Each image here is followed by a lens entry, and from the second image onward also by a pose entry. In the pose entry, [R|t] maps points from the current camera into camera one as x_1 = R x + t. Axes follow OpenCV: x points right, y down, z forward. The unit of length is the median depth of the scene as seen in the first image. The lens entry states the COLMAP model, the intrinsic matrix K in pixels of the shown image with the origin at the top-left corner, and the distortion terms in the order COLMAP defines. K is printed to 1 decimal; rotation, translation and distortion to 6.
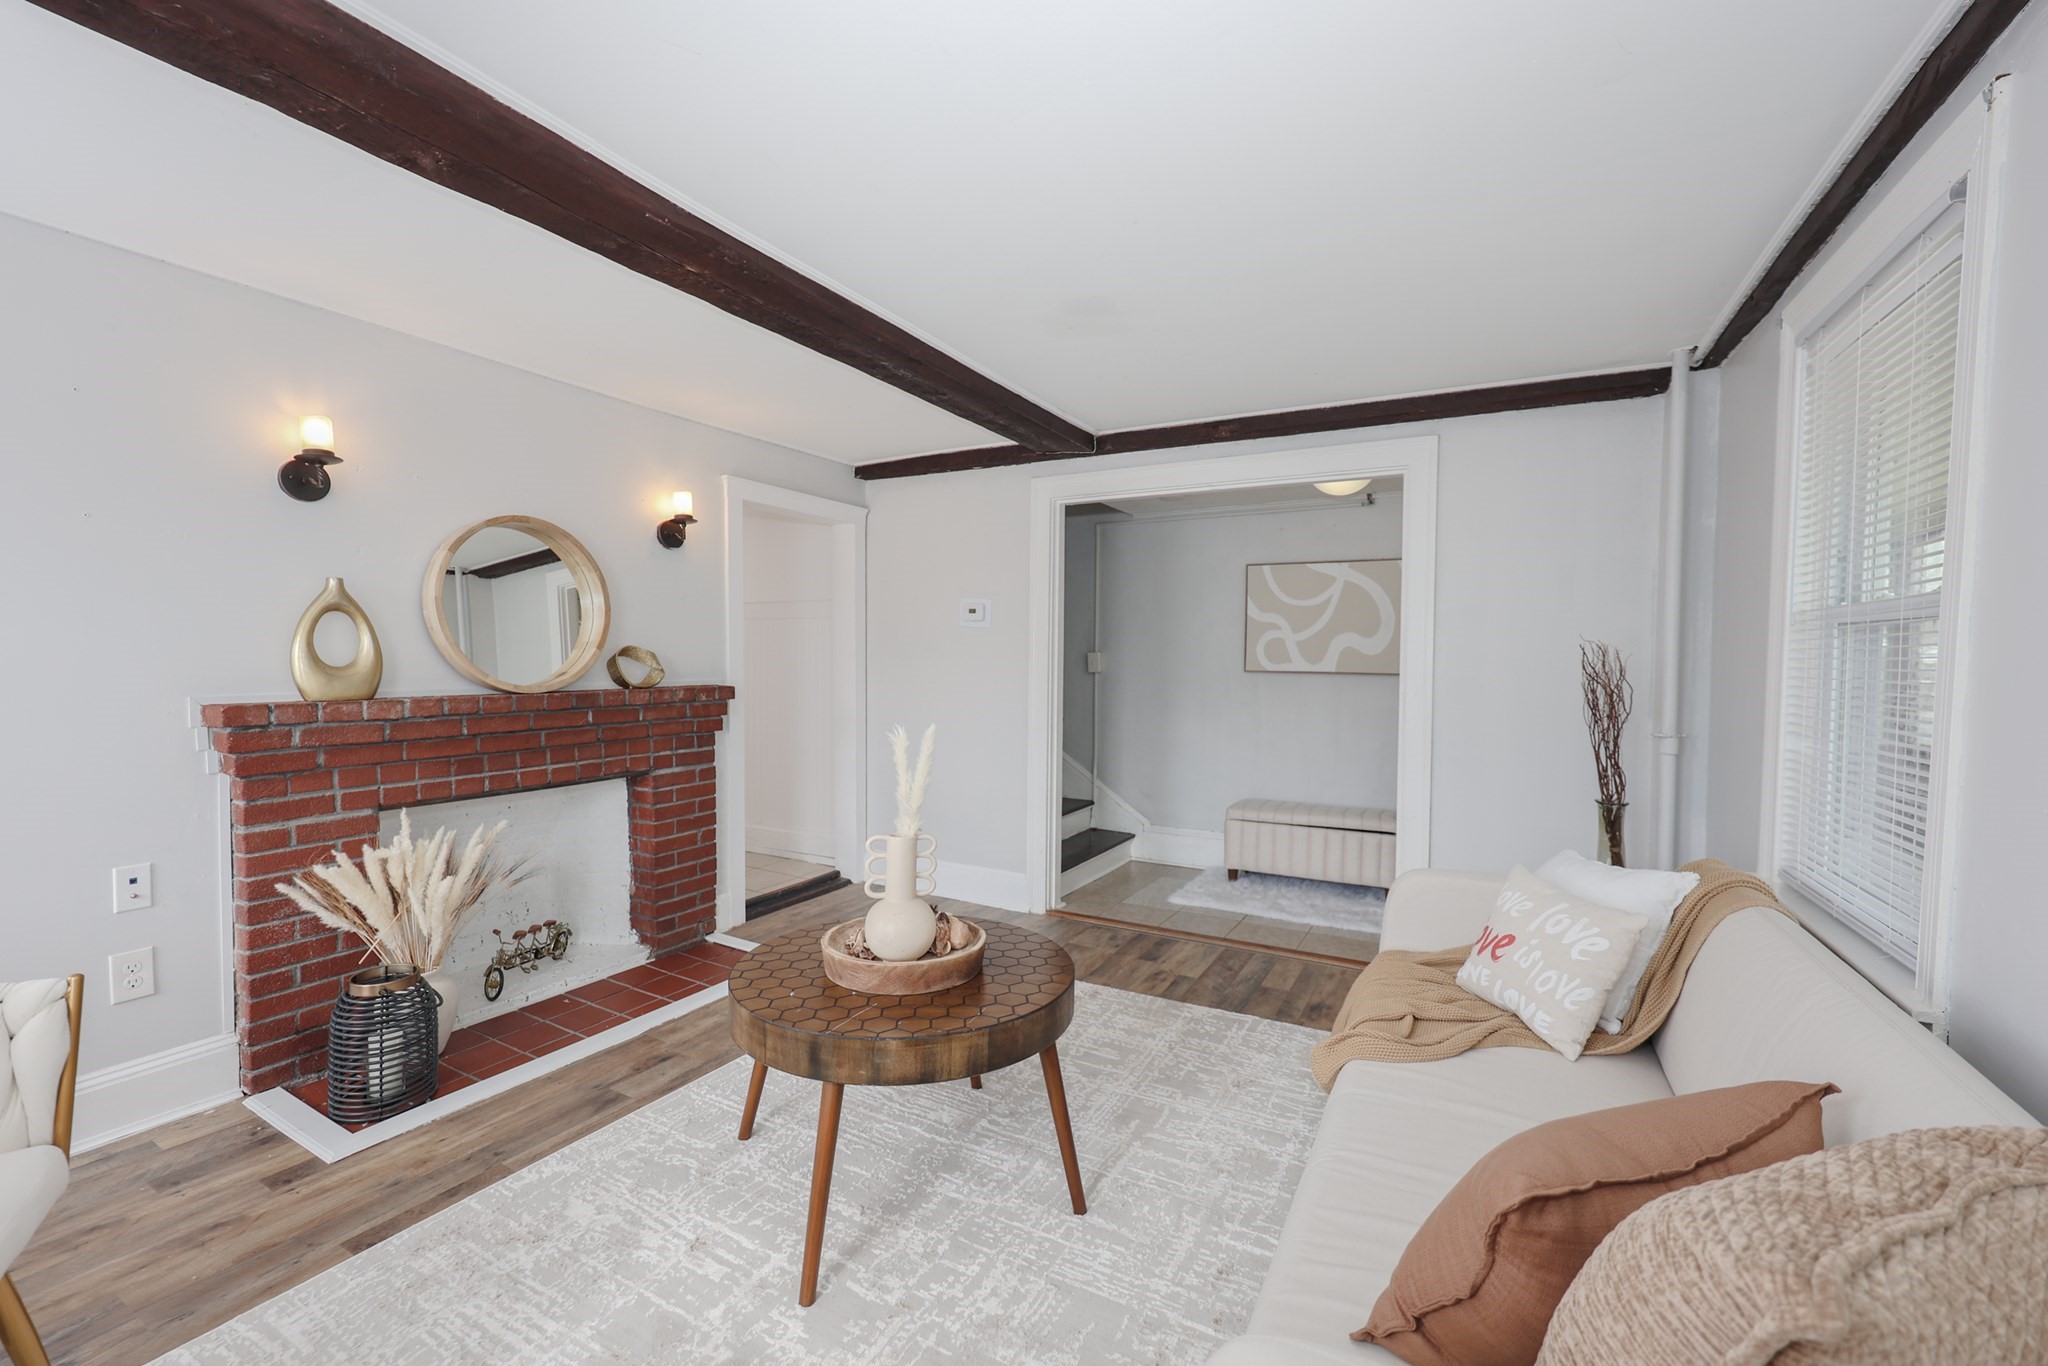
lens RADIAL K [[829.8, 0, 1023.9], [0, 829.8, 676.6], [0, 0, 1]] dist [0.004055, 0.000456]
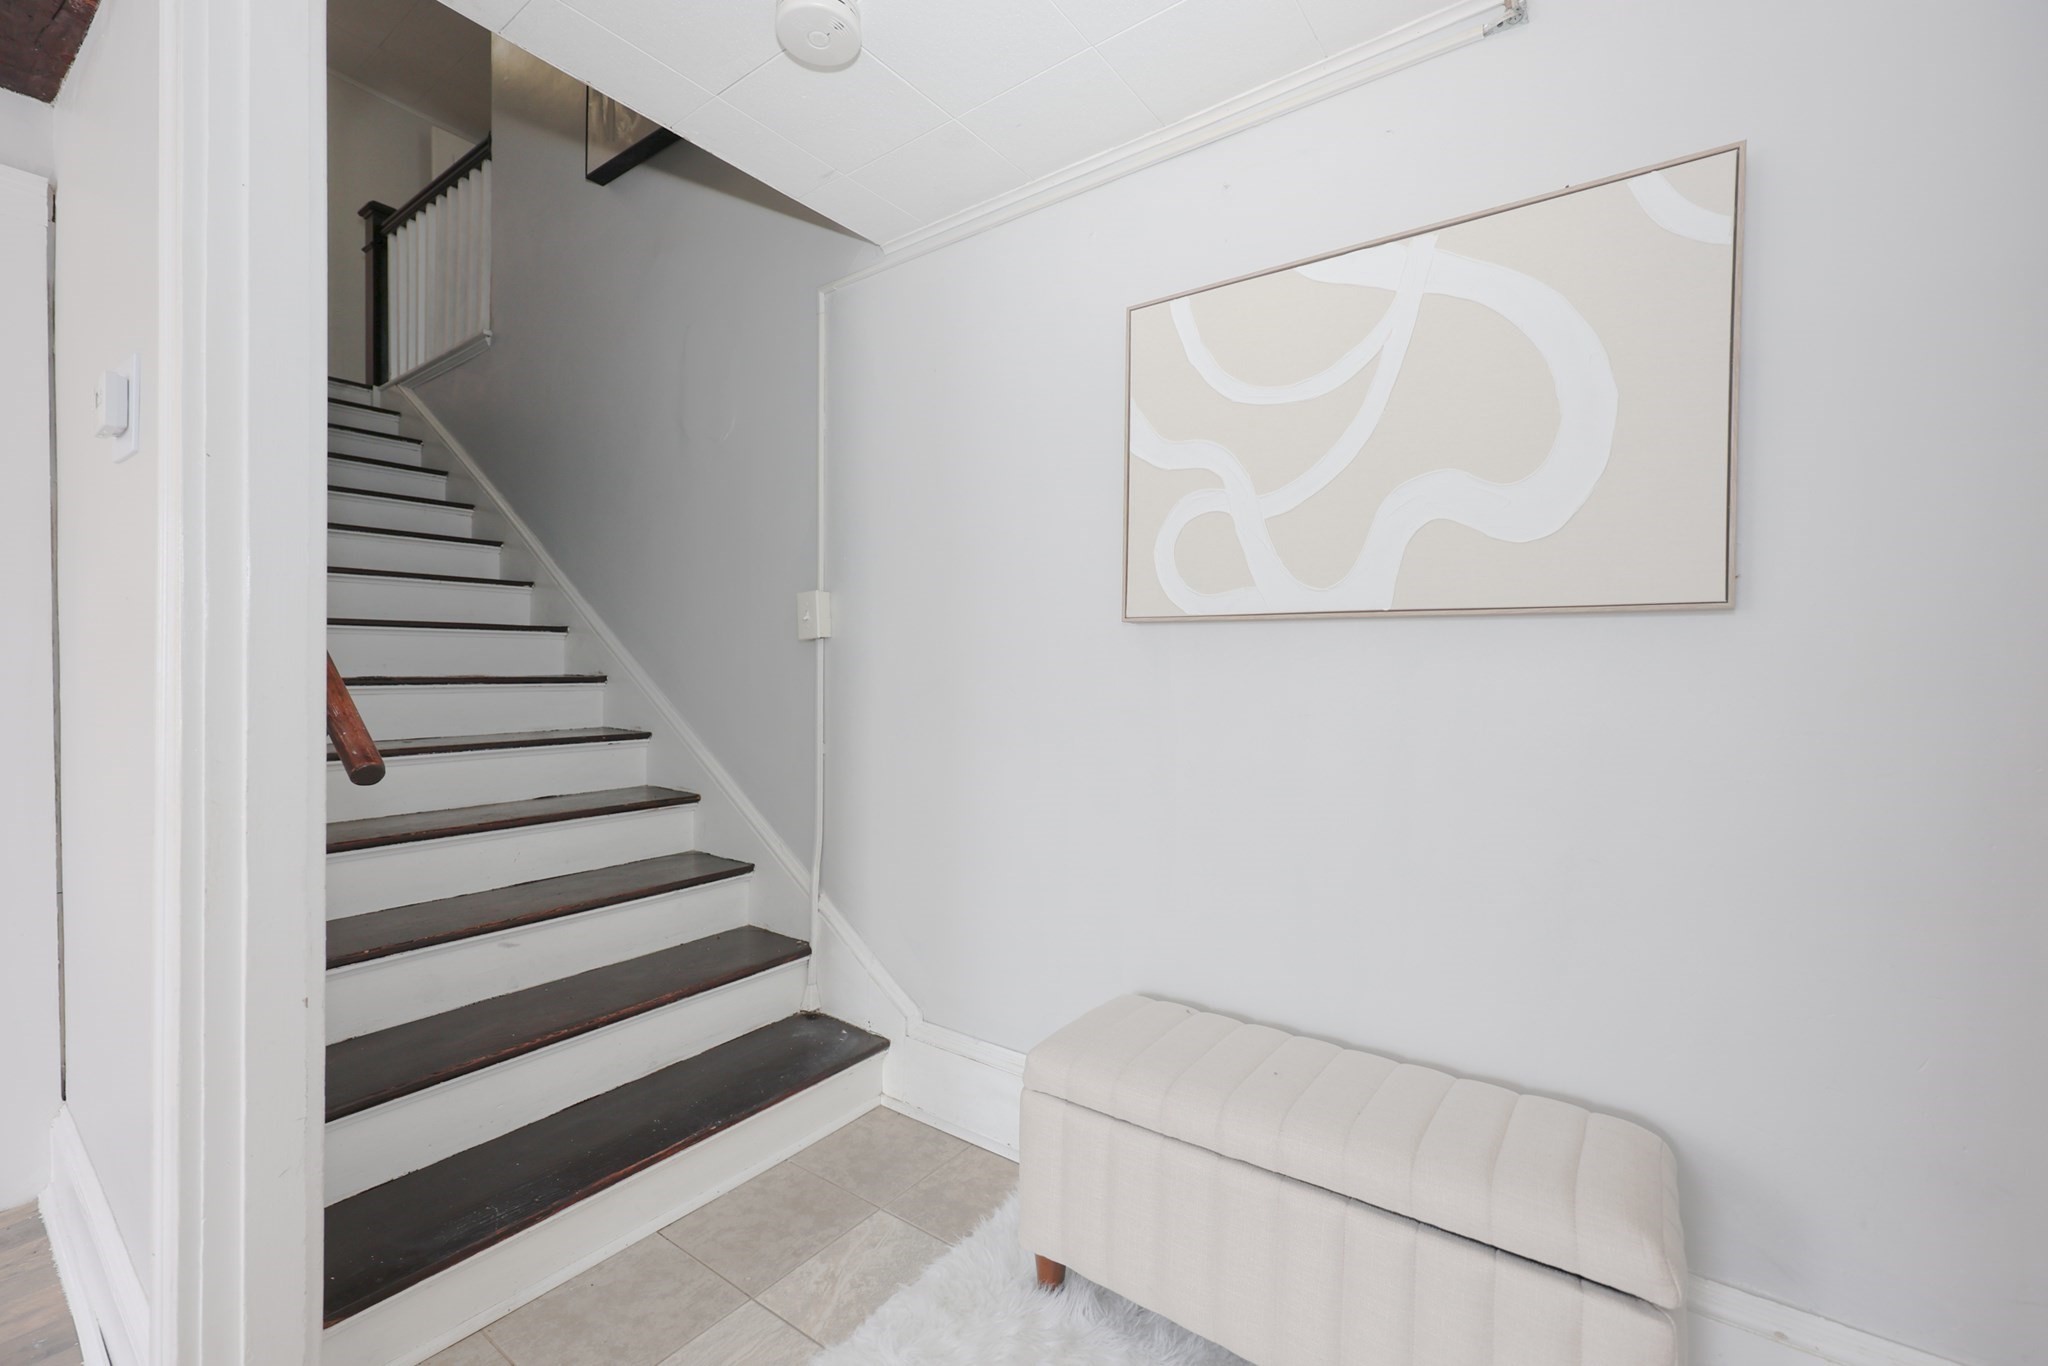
lens RADIAL K [[829.8, 0, 1020.5], [0, 829.8, 684.6], [0, 0, 1]] dist [0.004055, 0.000456]
pose [[0.991229, -0.000913, -0.132156, 0.276069], [-0.000051, 0.999973, -0.007288, 0.023170], [0.132159, 0.007231, 0.991202, 0.673031]]
